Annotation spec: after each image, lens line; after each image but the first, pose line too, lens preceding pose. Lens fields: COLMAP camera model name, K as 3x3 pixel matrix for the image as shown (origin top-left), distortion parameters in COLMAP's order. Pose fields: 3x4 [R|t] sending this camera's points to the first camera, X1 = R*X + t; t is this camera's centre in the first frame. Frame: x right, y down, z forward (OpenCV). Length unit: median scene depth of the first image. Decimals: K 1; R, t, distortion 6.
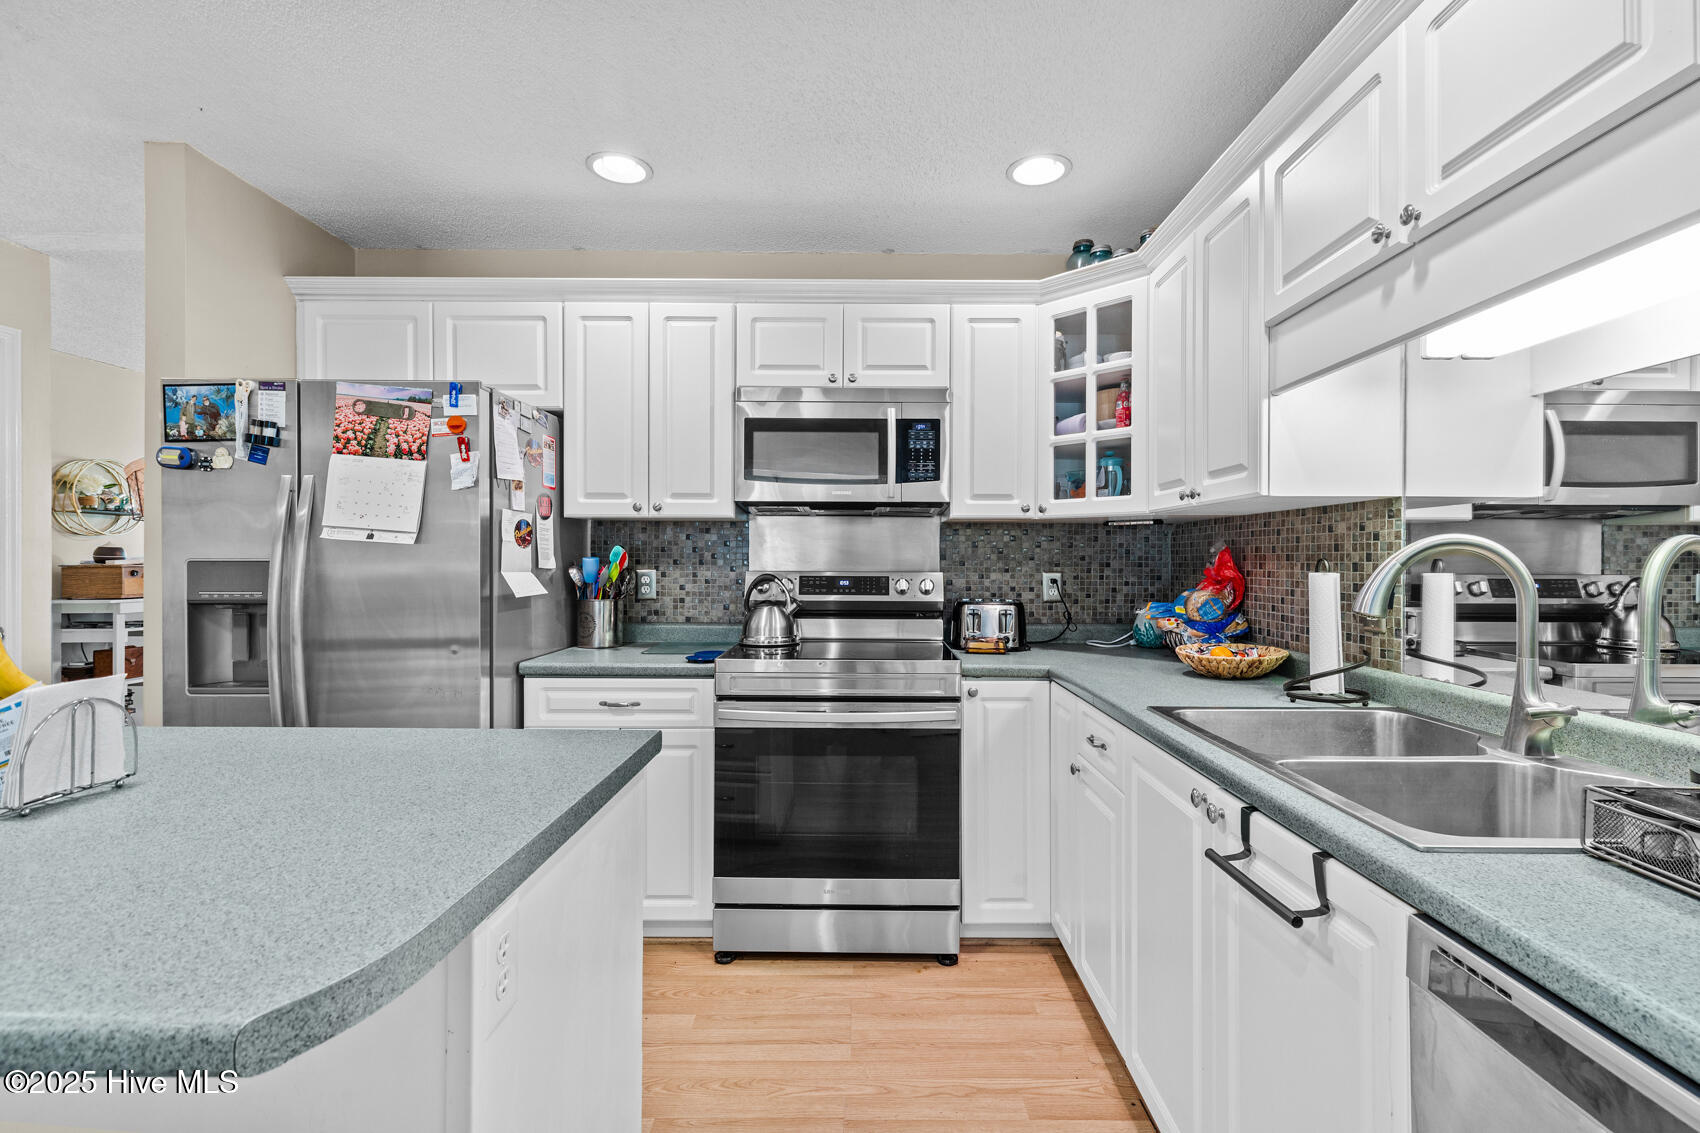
lens RADIAL K [[762.2, 0, 850.0], [0, 762.2, 566.5], [0, 0, 1]] dist [0.003174, 0.000448]
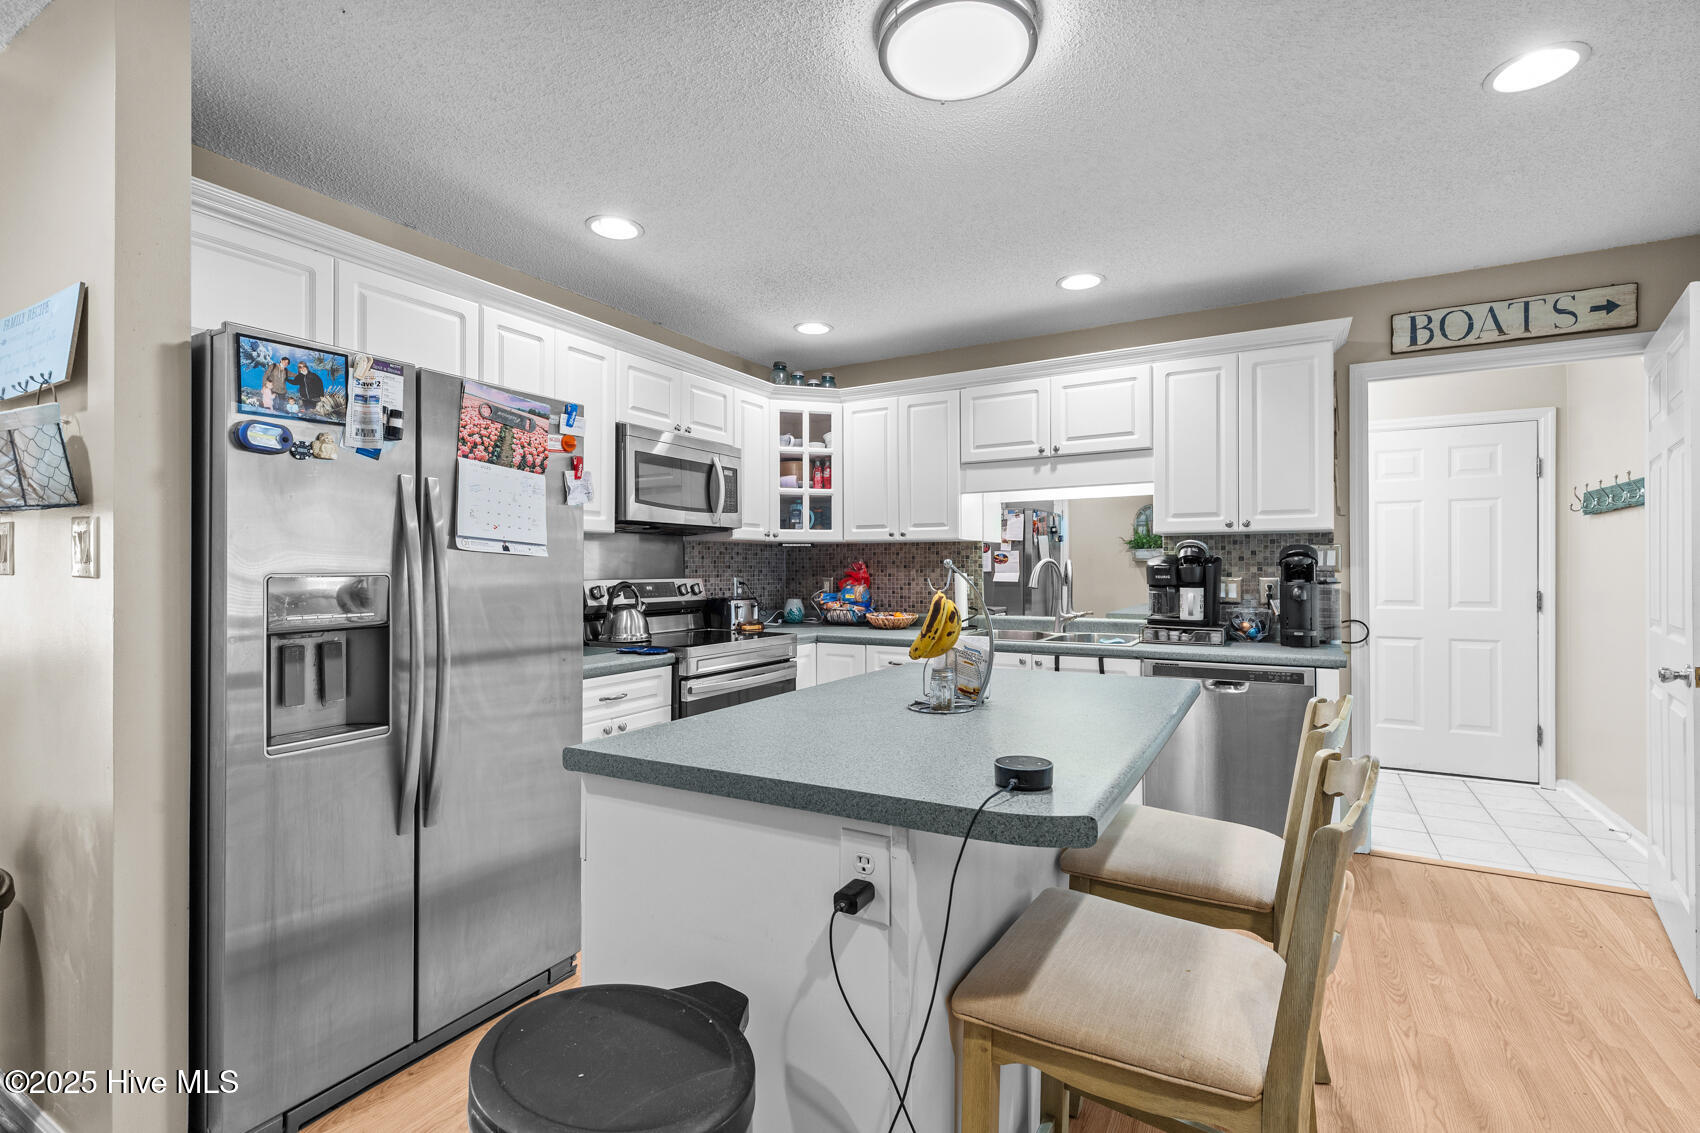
lens RADIAL K [[762.2, 0, 850.0], [0, 762.2, 566.5], [0, 0, 1]] dist [0.003174, 0.000448]
pose [[0.496803, -0.004199, 0.867853, -1.234020], [0.009826, 0.999951, -0.000786, -0.011843], [-0.867808, 0.008919, 0.496820, 0.144471]]
